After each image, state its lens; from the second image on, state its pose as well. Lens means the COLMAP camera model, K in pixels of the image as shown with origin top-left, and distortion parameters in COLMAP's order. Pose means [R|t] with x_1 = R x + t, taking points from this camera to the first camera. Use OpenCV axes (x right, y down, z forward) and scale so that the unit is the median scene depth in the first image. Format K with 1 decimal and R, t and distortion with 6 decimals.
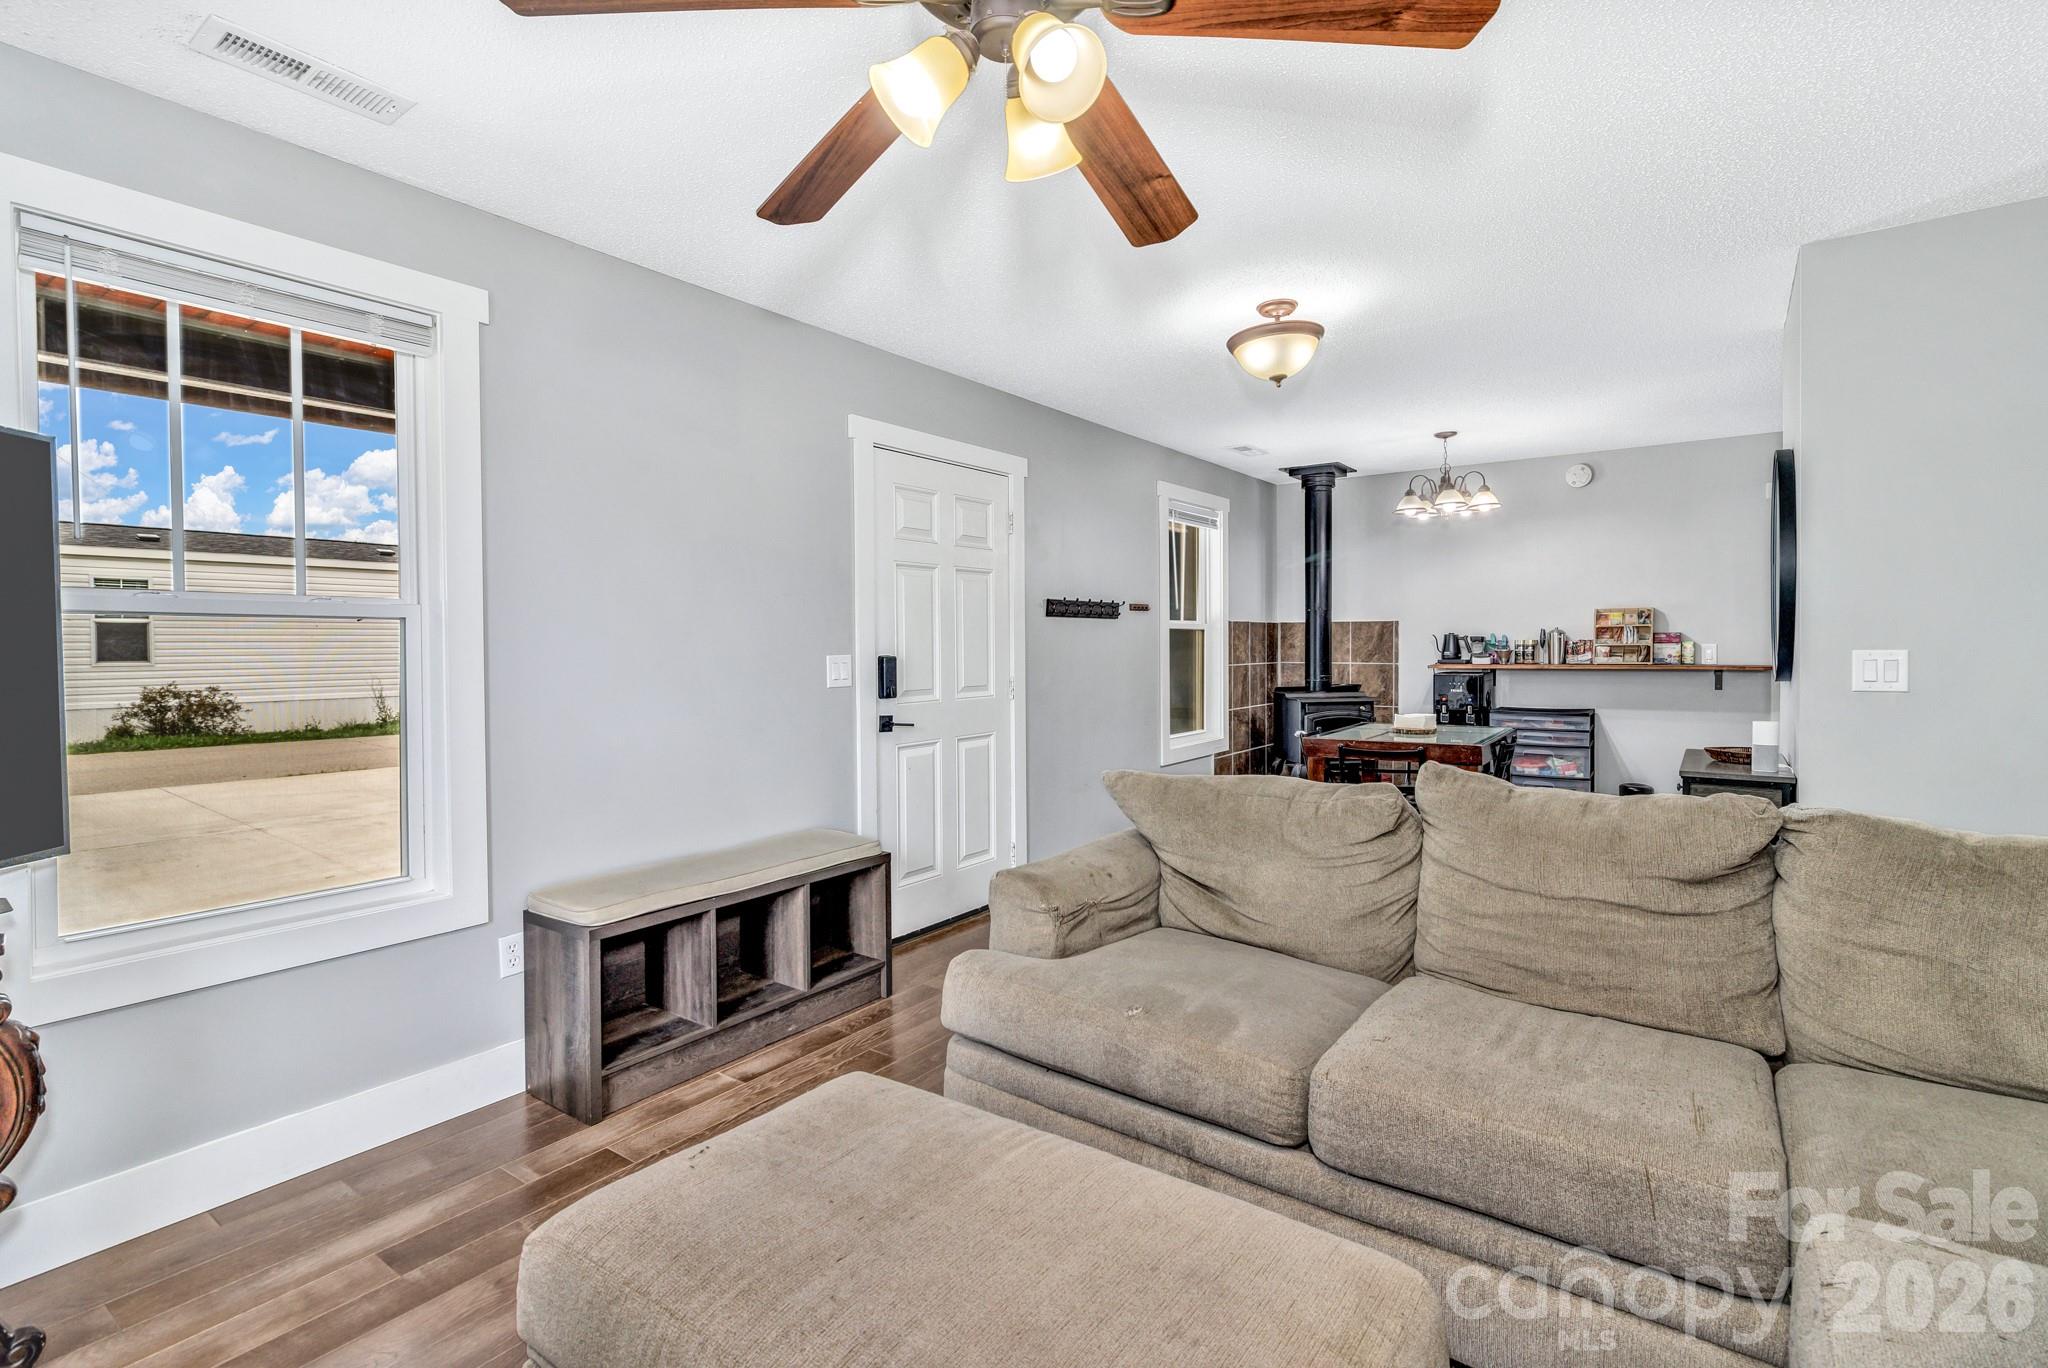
lens RADIAL K [[955.5, 0, 1032.1], [0, 955.5, 663.9], [0, 0, 1]] dist [-0.016907, 0.014326]
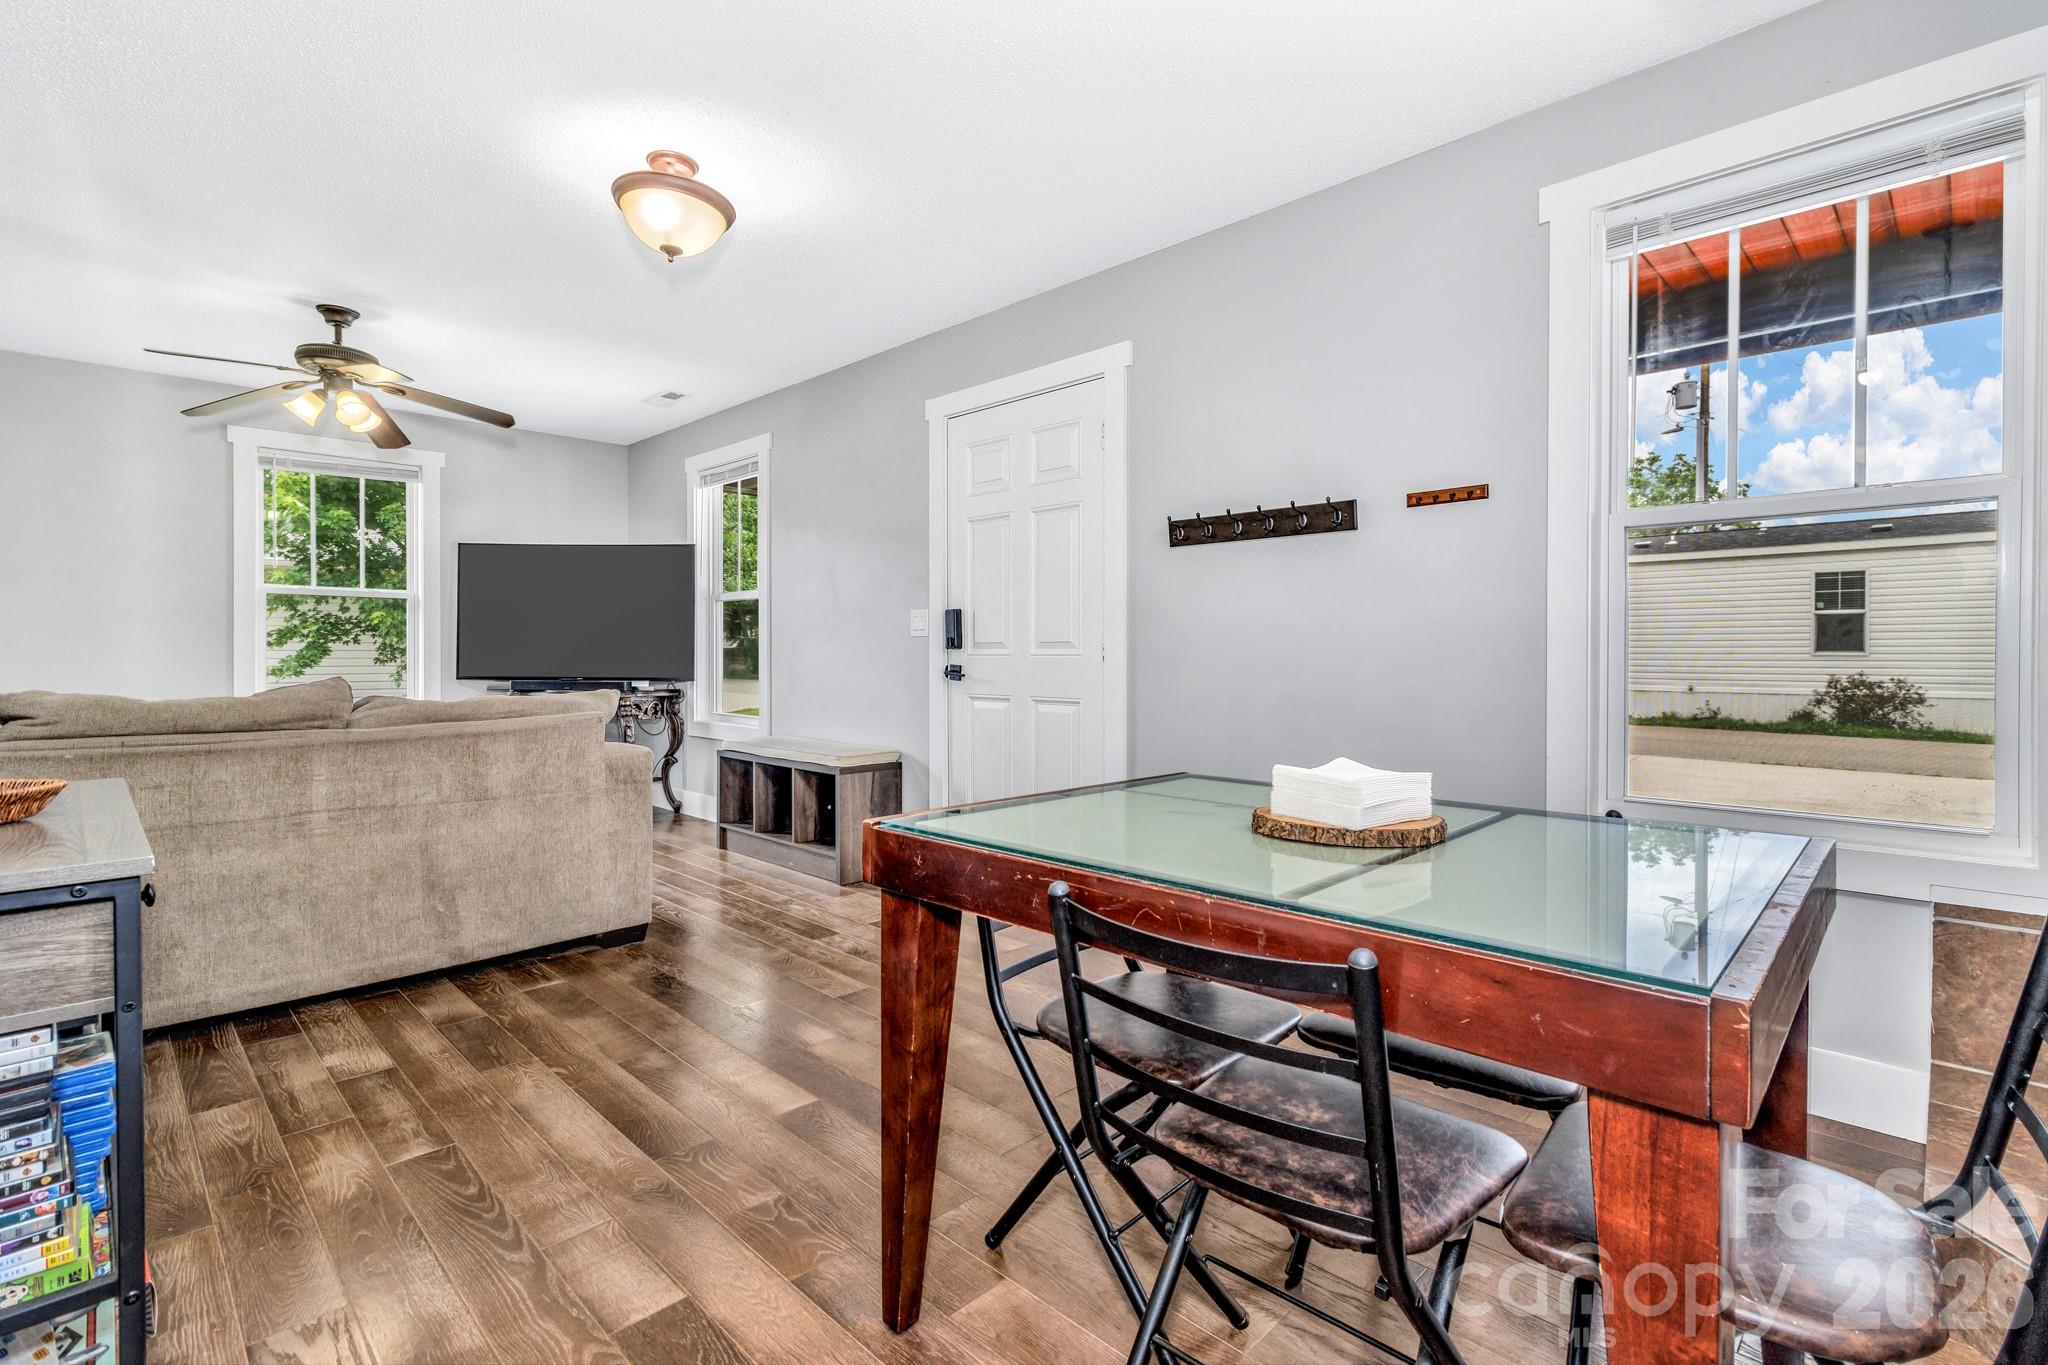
lens RADIAL K [[942.5, 0, 1031.3], [0, 942.5, 655.7], [0, 0, 1]] dist [-0.000746, -0.000249]
pose [[-0.154468, 0.011642, -0.987929, 0.870165], [-0.020919, 0.999668, 0.015051, 0.025892], [0.987776, 0.022992, -0.154173, 1.233569]]
